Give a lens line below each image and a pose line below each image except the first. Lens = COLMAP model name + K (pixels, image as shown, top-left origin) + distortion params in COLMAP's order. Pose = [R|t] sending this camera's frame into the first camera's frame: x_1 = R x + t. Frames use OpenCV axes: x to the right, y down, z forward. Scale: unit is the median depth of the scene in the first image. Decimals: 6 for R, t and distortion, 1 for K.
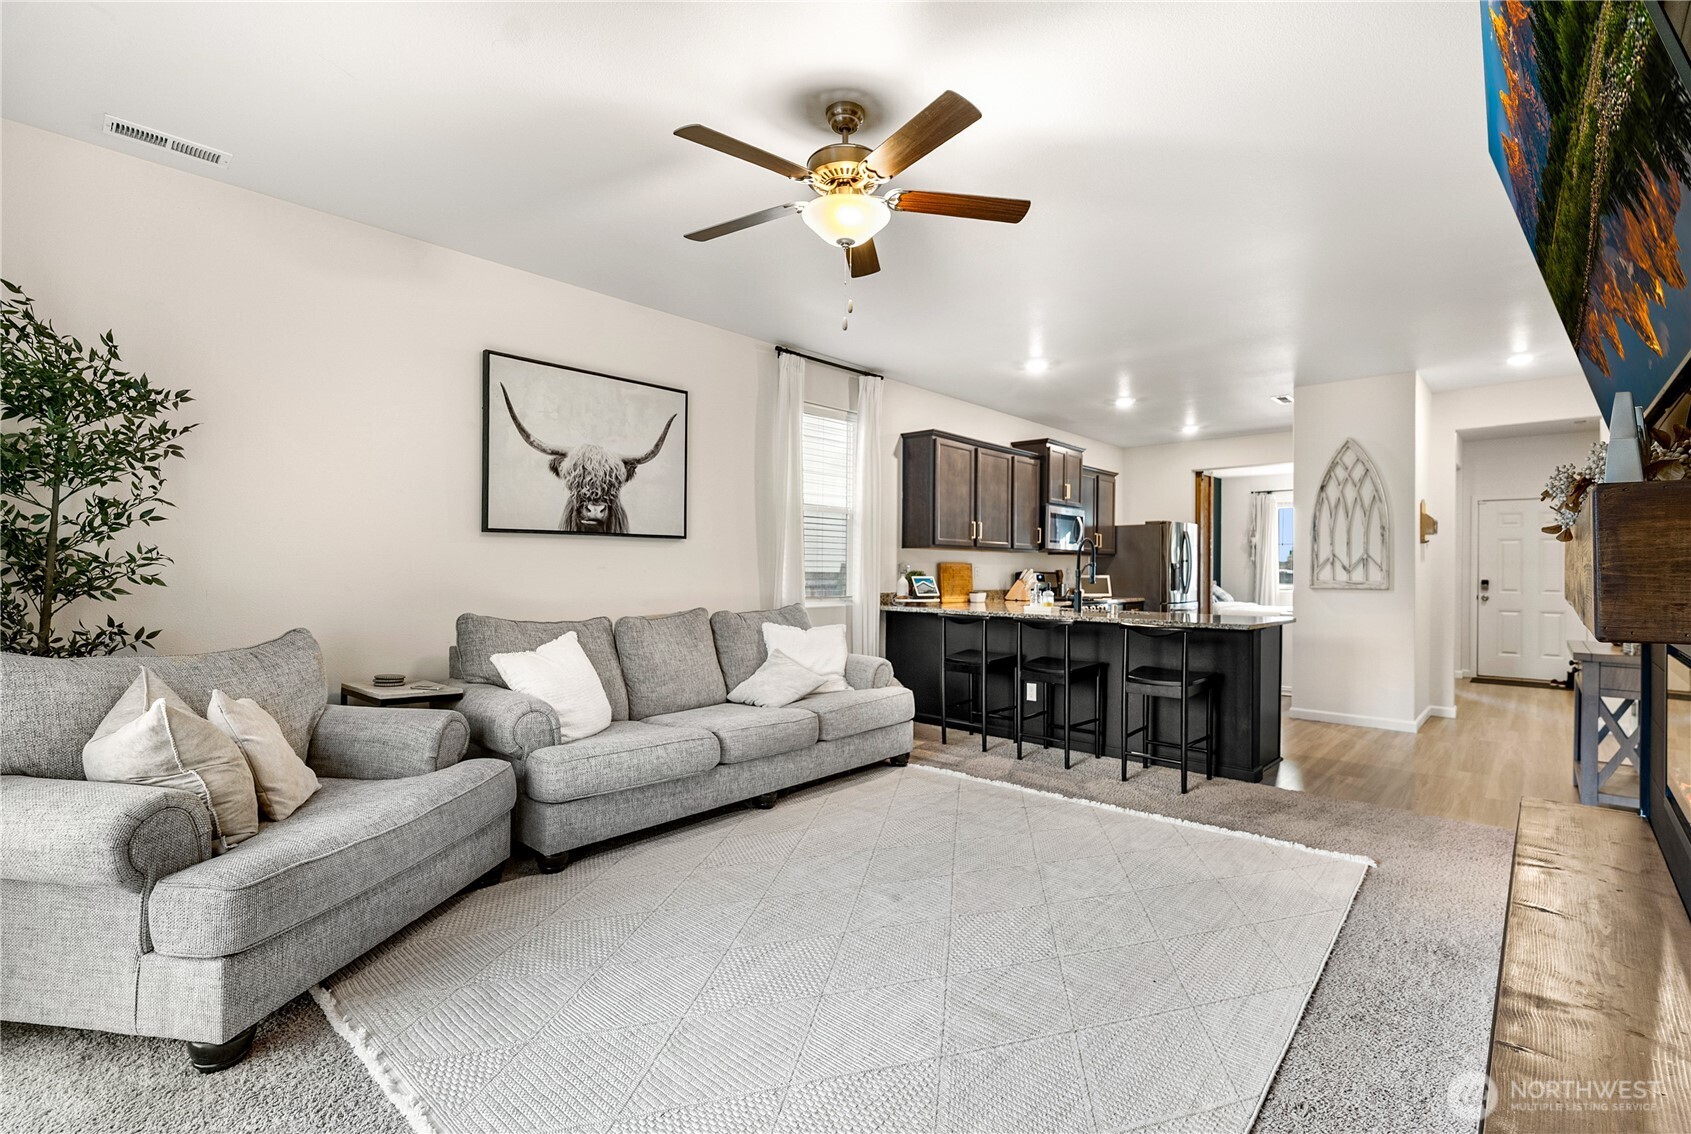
lens RADIAL K [[762.7, 0, 845.7], [0, 762.7, 563.5], [0, 0, 1]] dist [-0.010001, 0.002055]
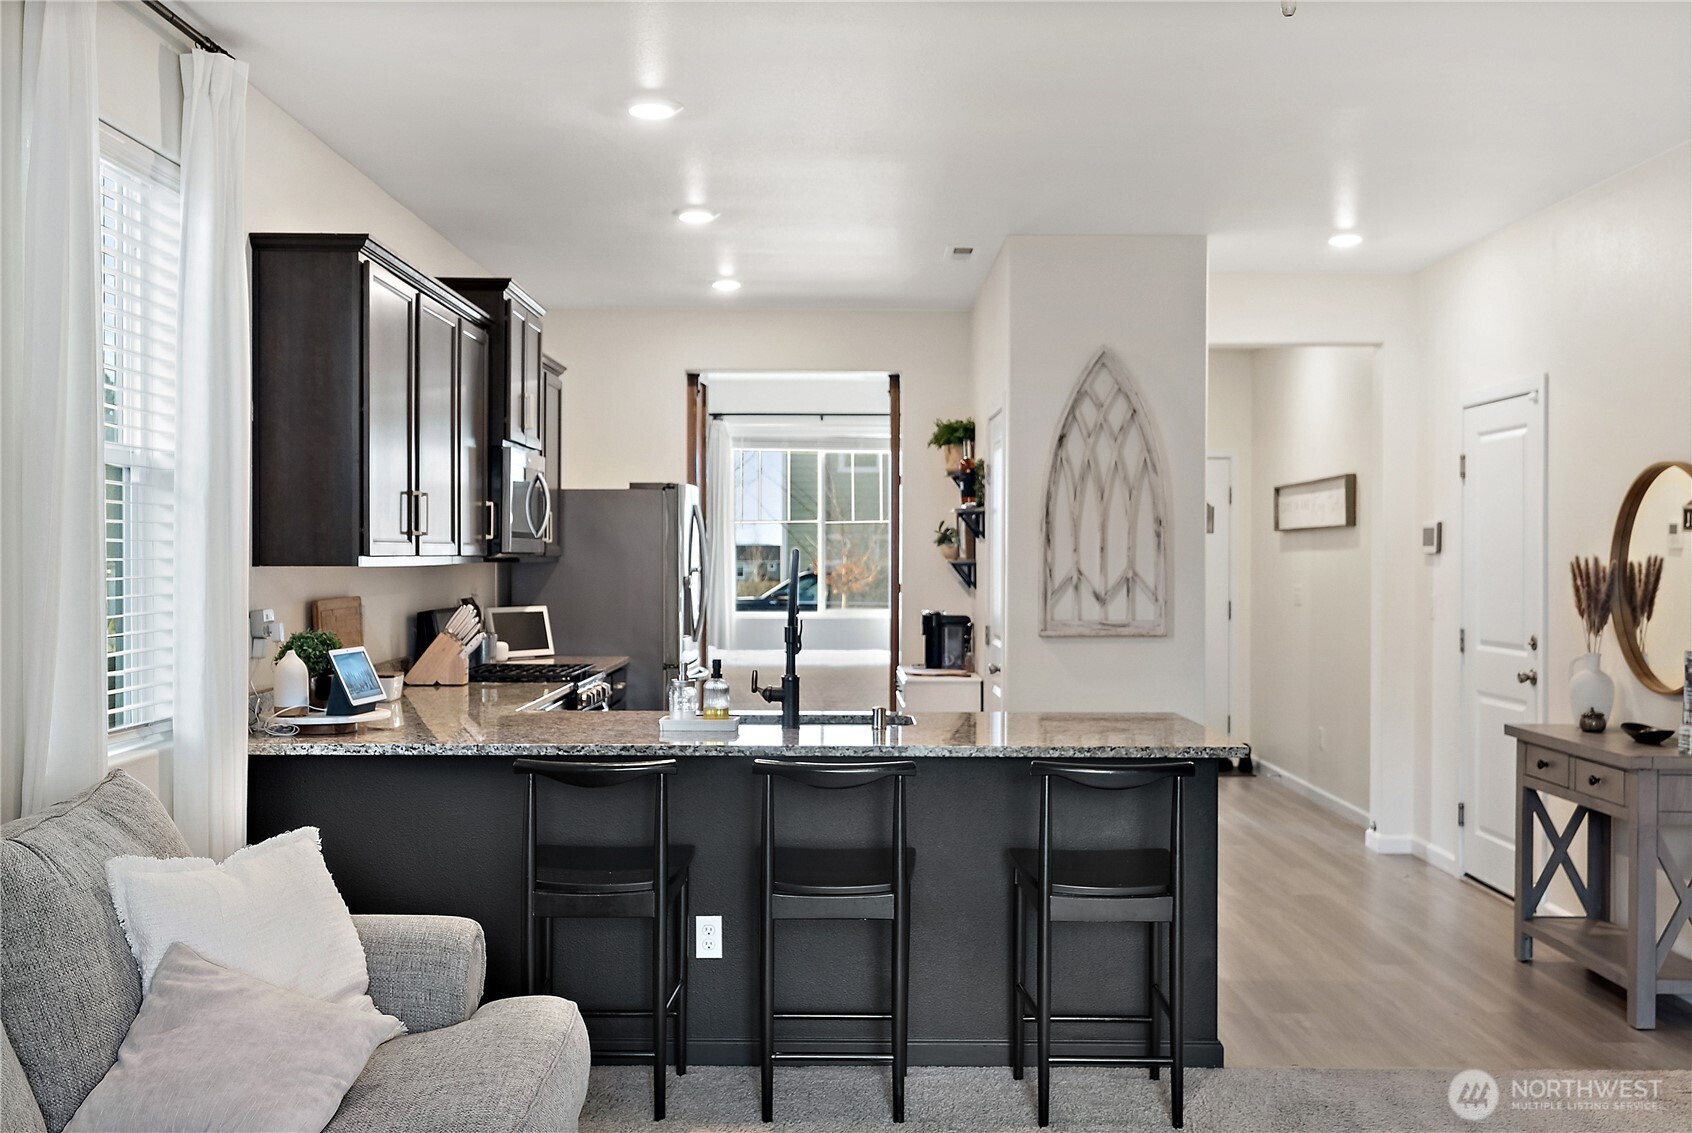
lens RADIAL K [[1714.7, 0, 860.3], [0, 1714.7, 558.2], [0, 0, 1]] dist [0.020637, 0.000000]
pose [[0.728221, -0.009763, 0.685272, -0.267205], [-0.001754, 0.999869, 0.016109, -0.038359], [-0.685340, -0.012933, 0.728109, 0.249863]]
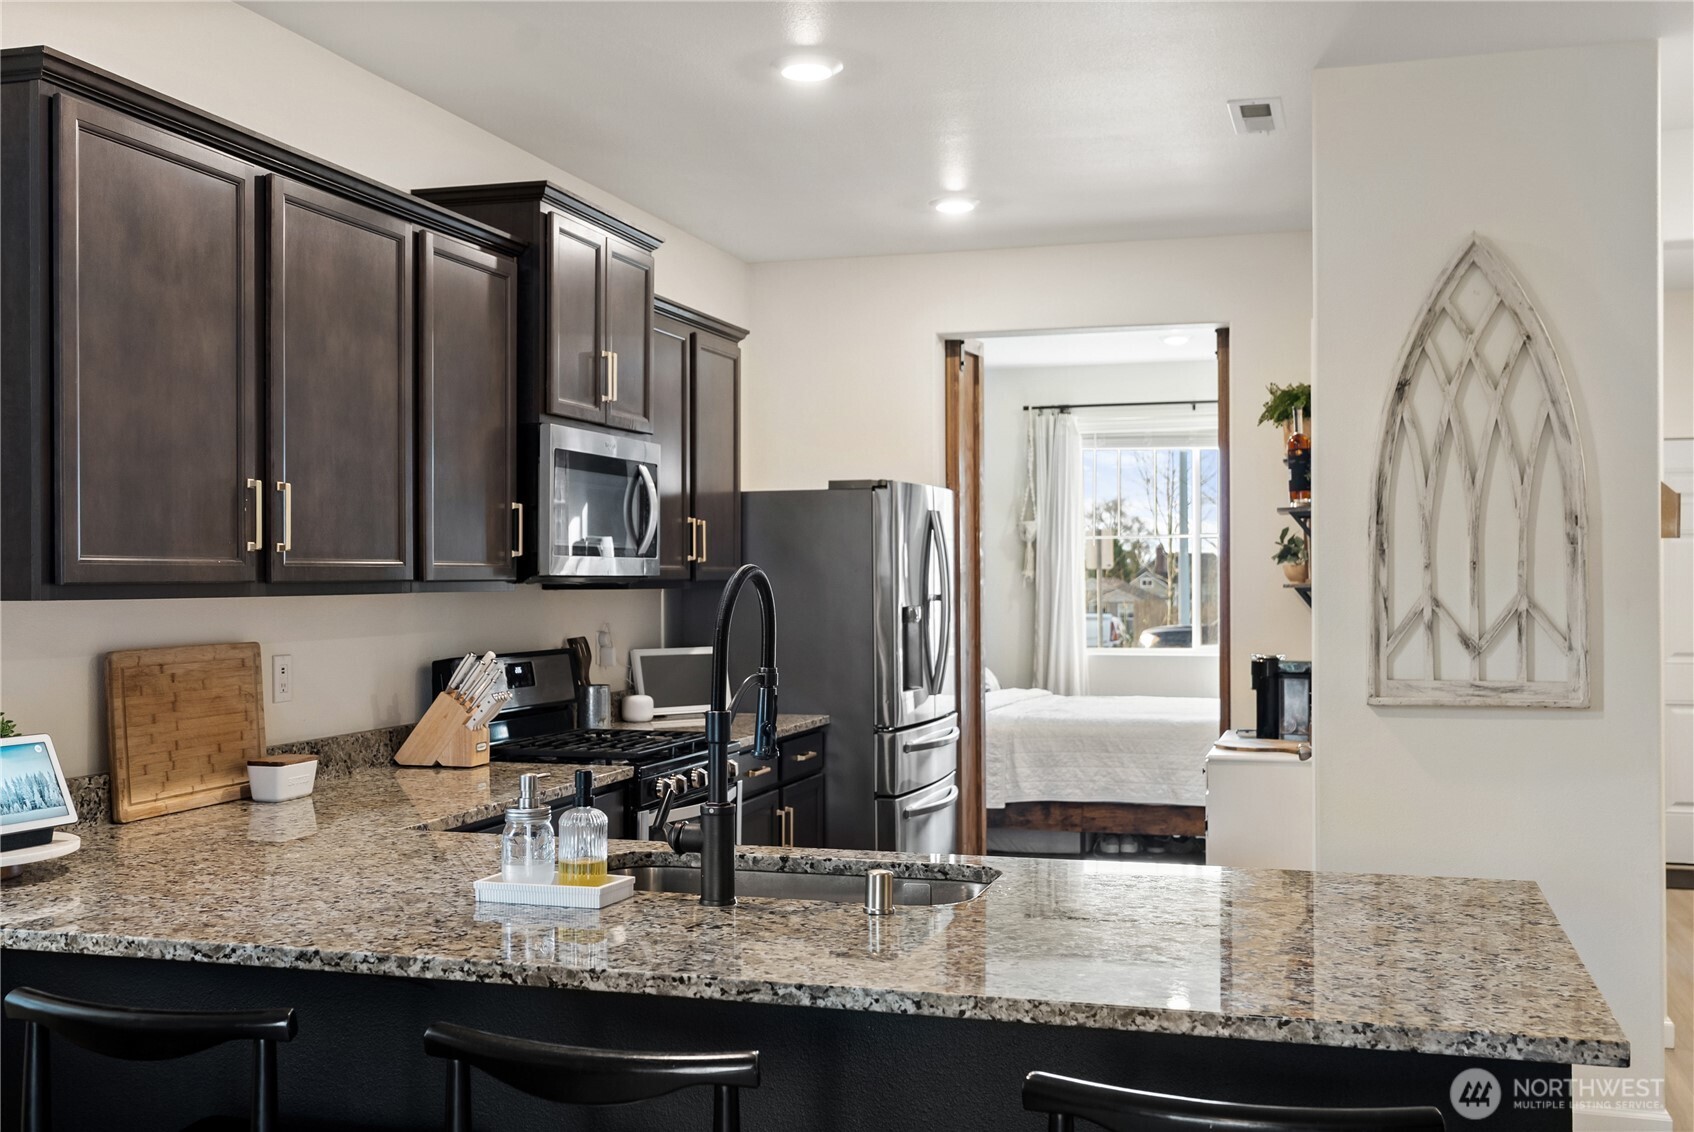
lens RADIAL K [[1716.7, 0, 859.9], [0, 1716.7, 559.5], [0, 0, 1]] dist [0.020637, 0.000000]
pose [[0.893626, -0.007604, 0.448748, 0.100859], [0.007387, 0.999970, 0.002235, -0.031729], [-0.448752, 0.001317, 0.893656, 0.459976]]
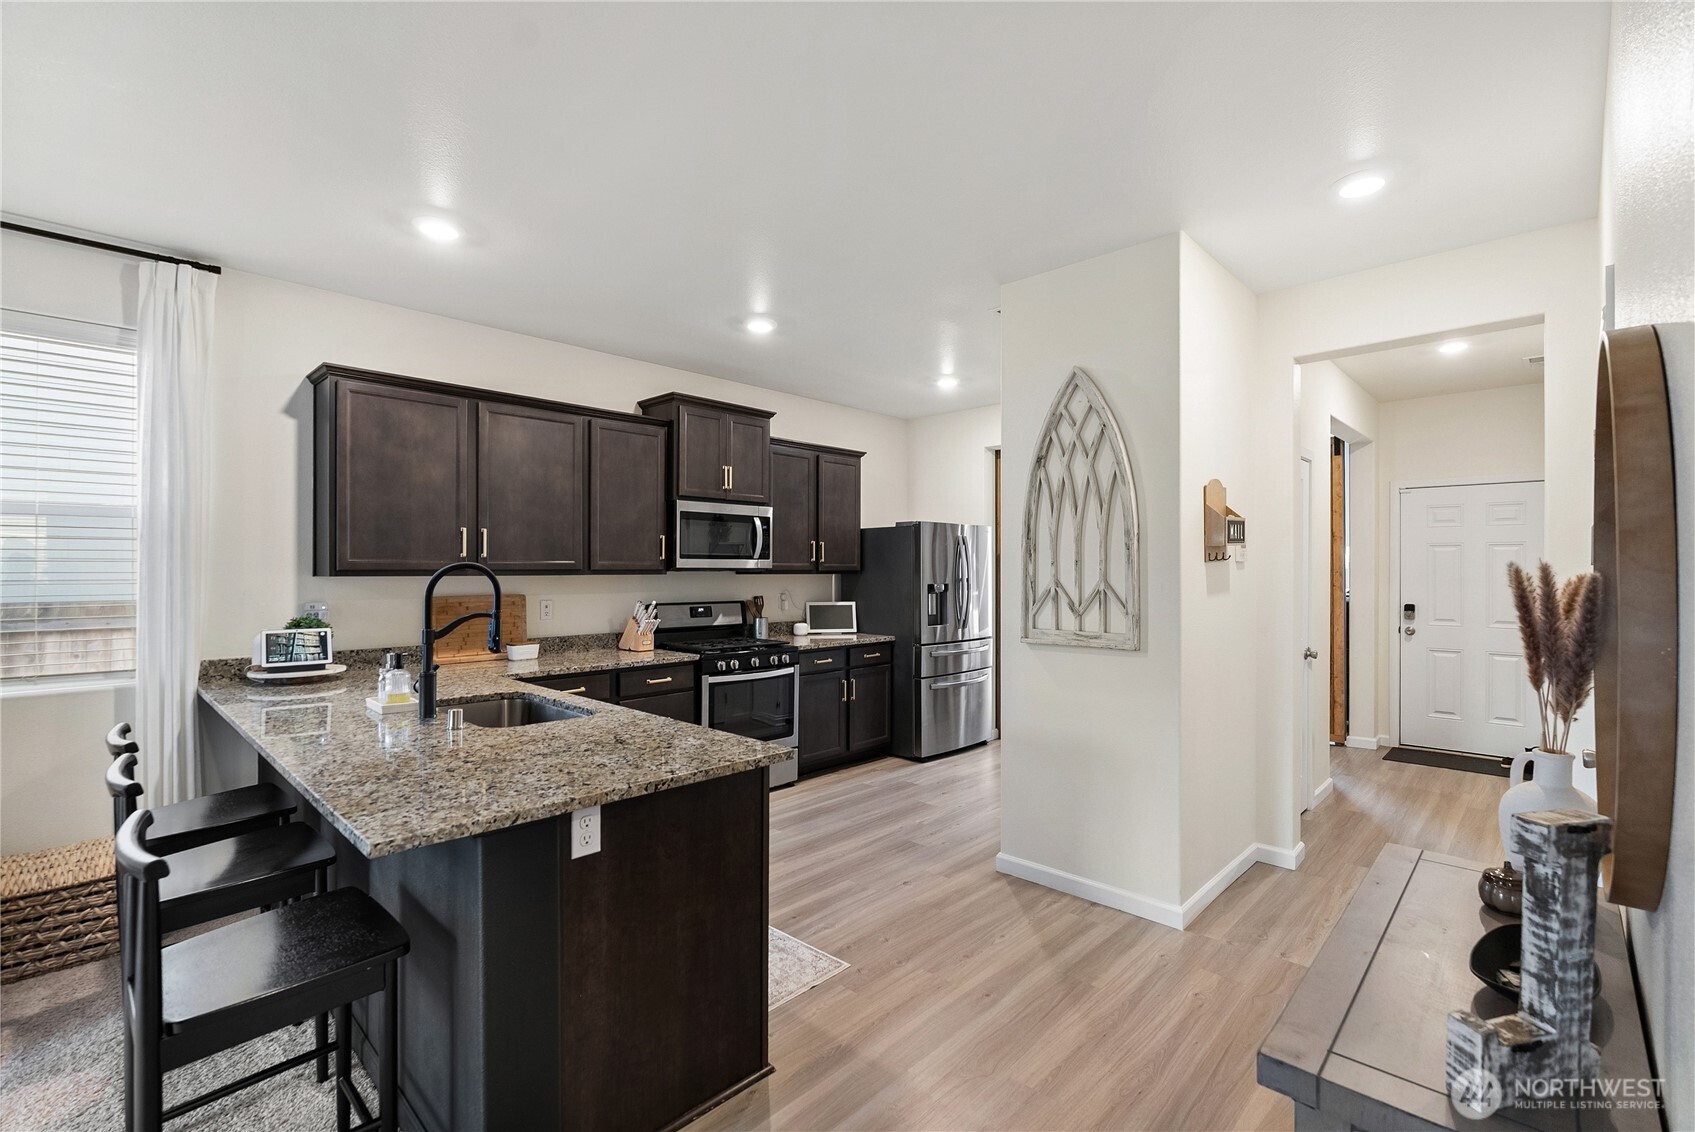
lens RADIAL K [[764.5, 0, 851.1], [0, 764.5, 564.8], [0, 0, 1]] dist [-0.010001, 0.002055]
pose [[0.999892, -0.008887, -0.011691, 0.499026], [0.008917, 0.999957, 0.002563, -0.027182], [0.011668, -0.002667, 0.999928, 0.446343]]
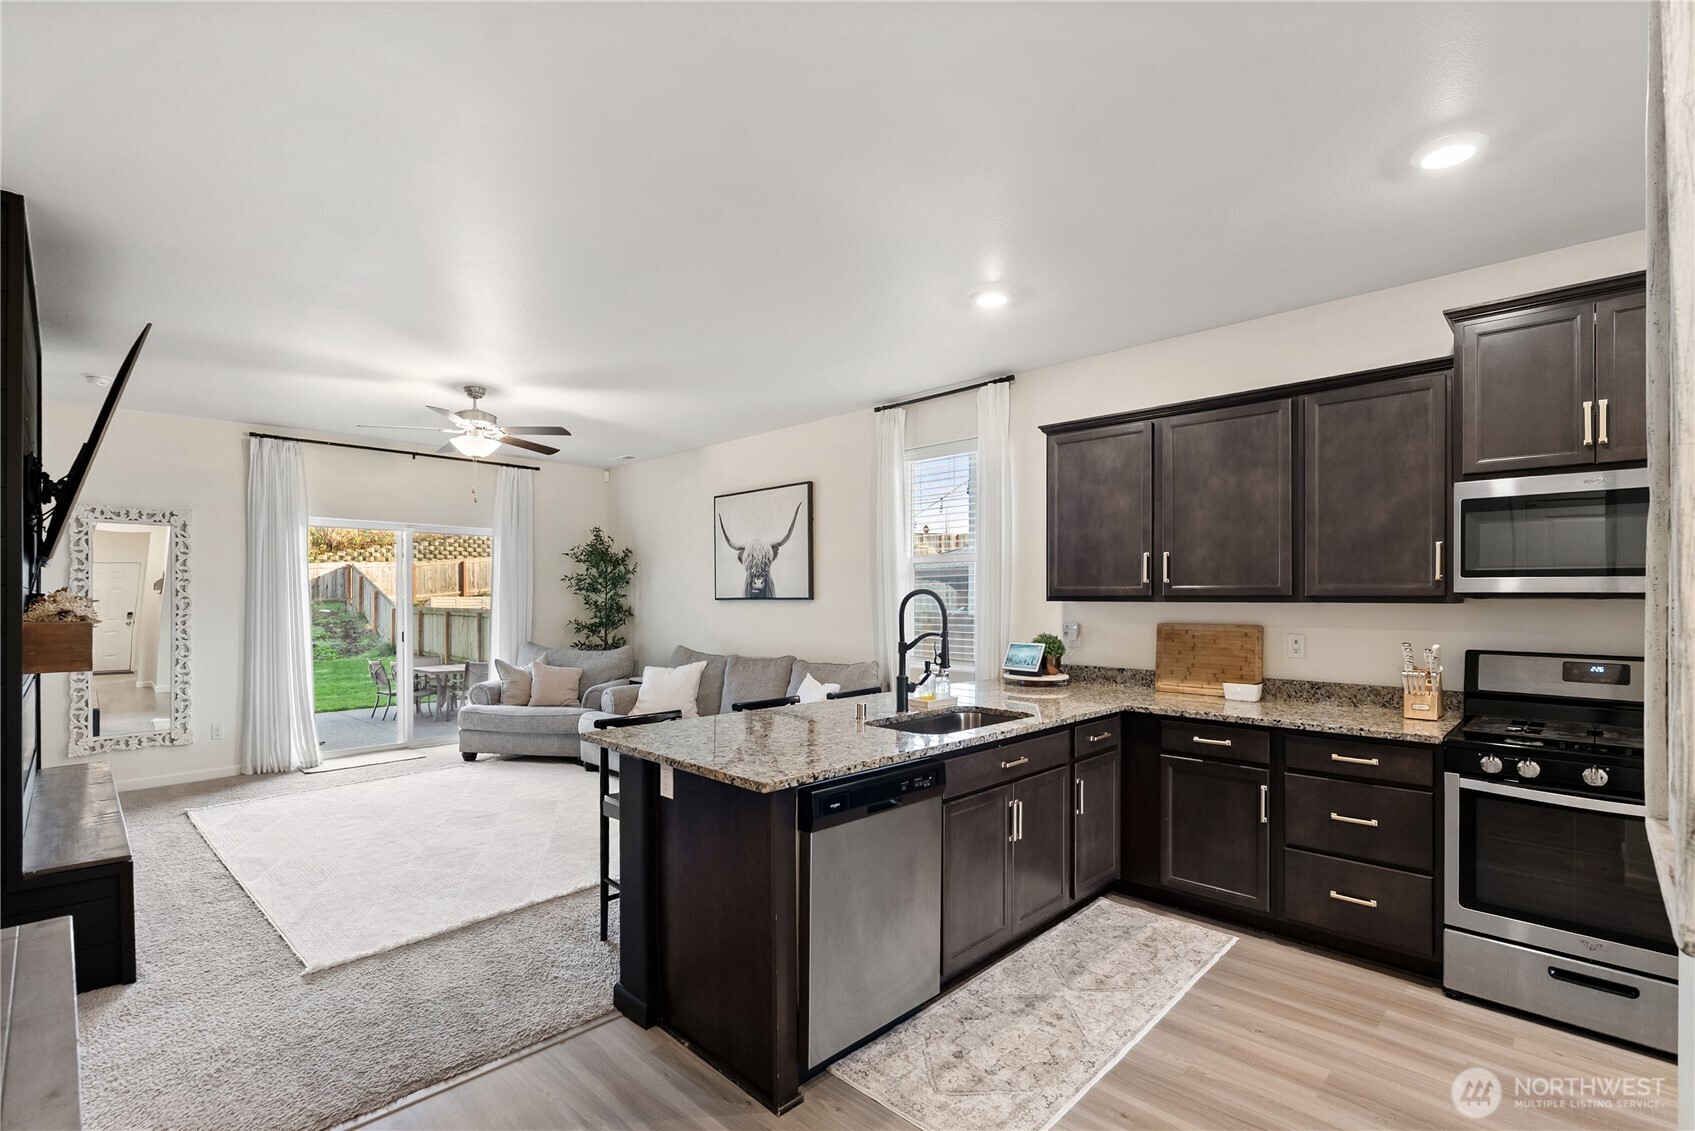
lens RADIAL K [[764.5, 0, 851.7], [0, 764.5, 597.9], [0, 0, 1]] dist [-0.010001, 0.002055]
pose [[-0.025675, -0.009463, -0.999626, 0.791971], [0.004022, 0.999946, -0.009569, -0.017843], [0.999662, -0.004266, -0.025636, 0.842037]]
